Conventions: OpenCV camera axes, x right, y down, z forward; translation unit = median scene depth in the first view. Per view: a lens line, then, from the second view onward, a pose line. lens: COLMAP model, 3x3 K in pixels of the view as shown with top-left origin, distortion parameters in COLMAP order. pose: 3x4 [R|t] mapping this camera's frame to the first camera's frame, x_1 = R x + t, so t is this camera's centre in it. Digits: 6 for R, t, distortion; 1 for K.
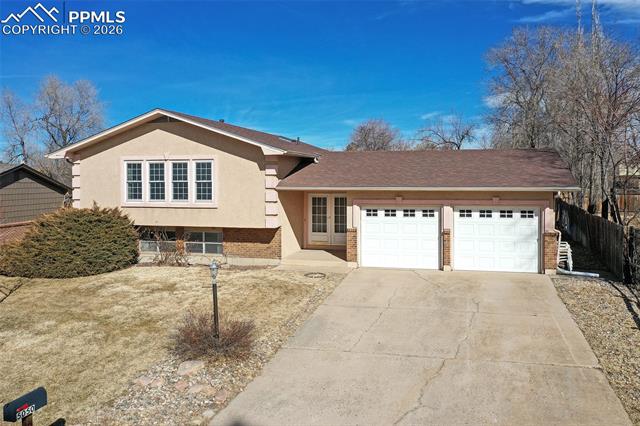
lens RADIAL K [[577.5, 0, 321.3], [0, 577.5, 149.9], [0, 0, 1]] dist [-0.007350, -0.001363]
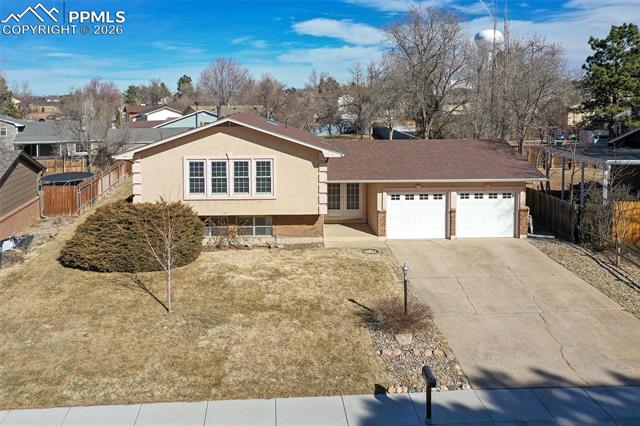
lens RADIAL K [[598.0, 0, 306.7], [0, 598.0, 101.3], [0, 0, 1]] dist [-0.005546, 0.001370]
pose [[0.950370, -0.000248, 0.311122, -0.503261], [-0.015772, 0.998676, 0.048974, -0.163432], [-0.310722, -0.051451, 0.949107, -0.189231]]
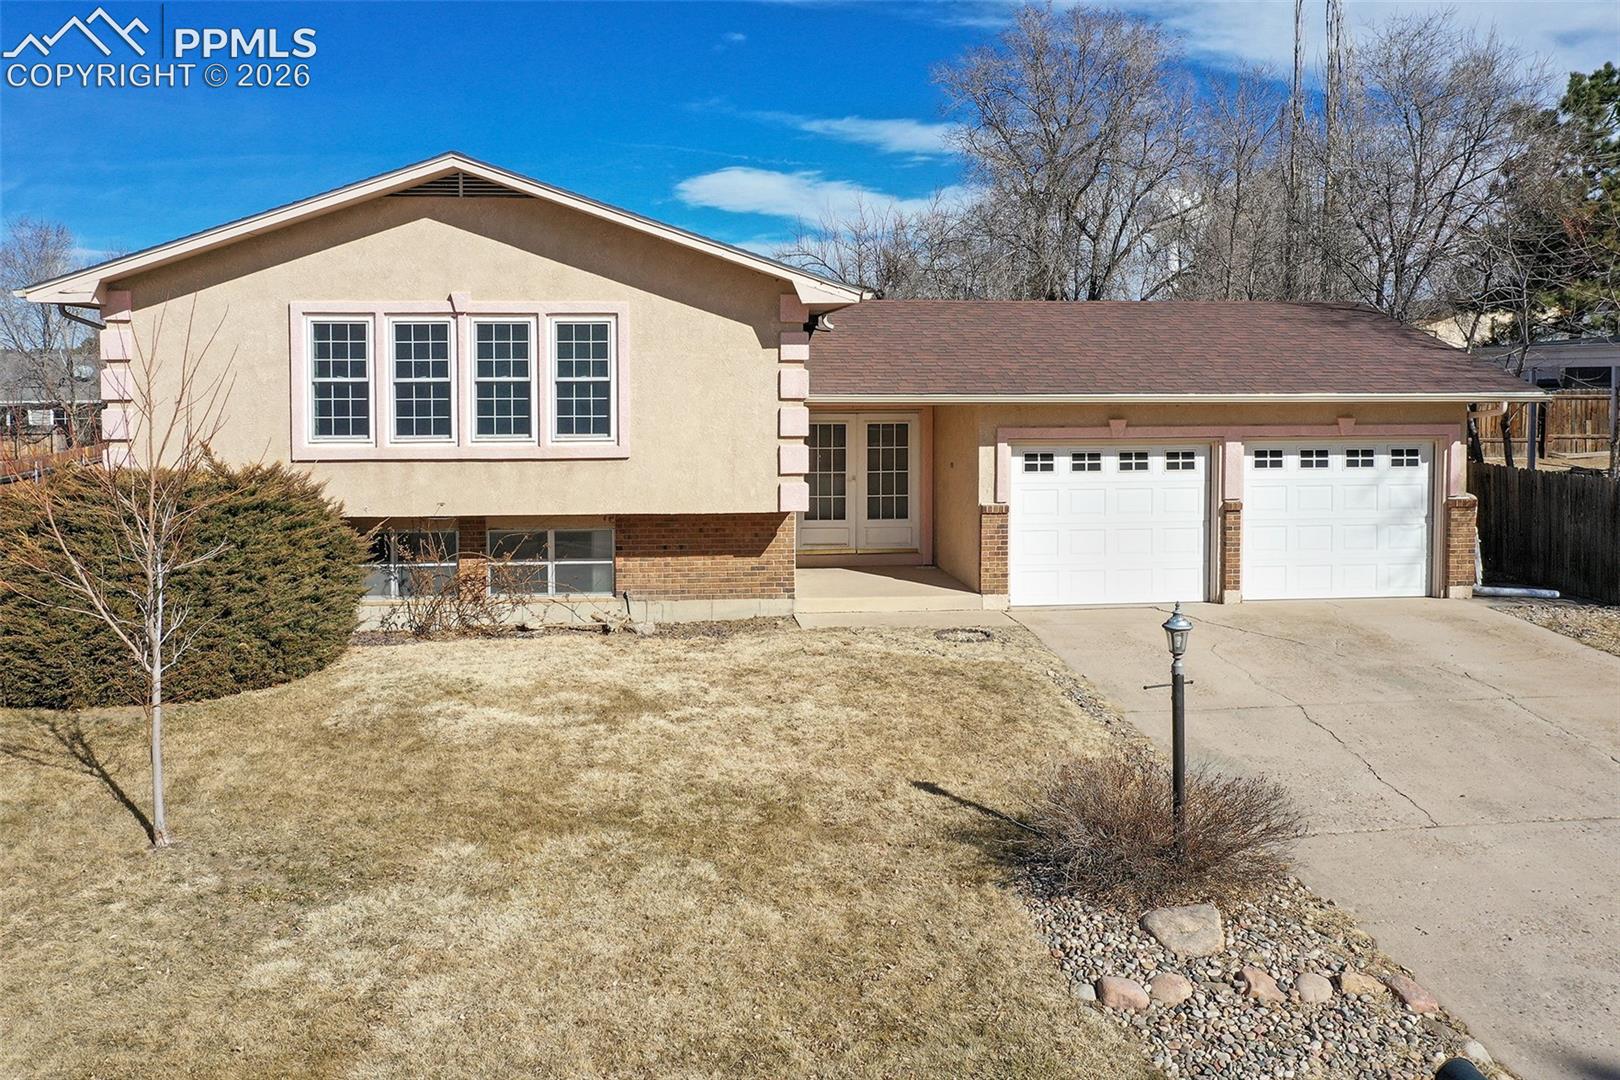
lens RADIAL K [[1461.9, 0, 813.3], [0, 1461.9, 380.2], [0, 0, 1]] dist [-0.007350, -0.001363]
pose [[0.928583, 0.000010, 0.371125, -0.394698], [-0.018491, 0.998759, 0.046240, 0.013308], [-0.370664, -0.049801, 0.927431, 0.165858]]
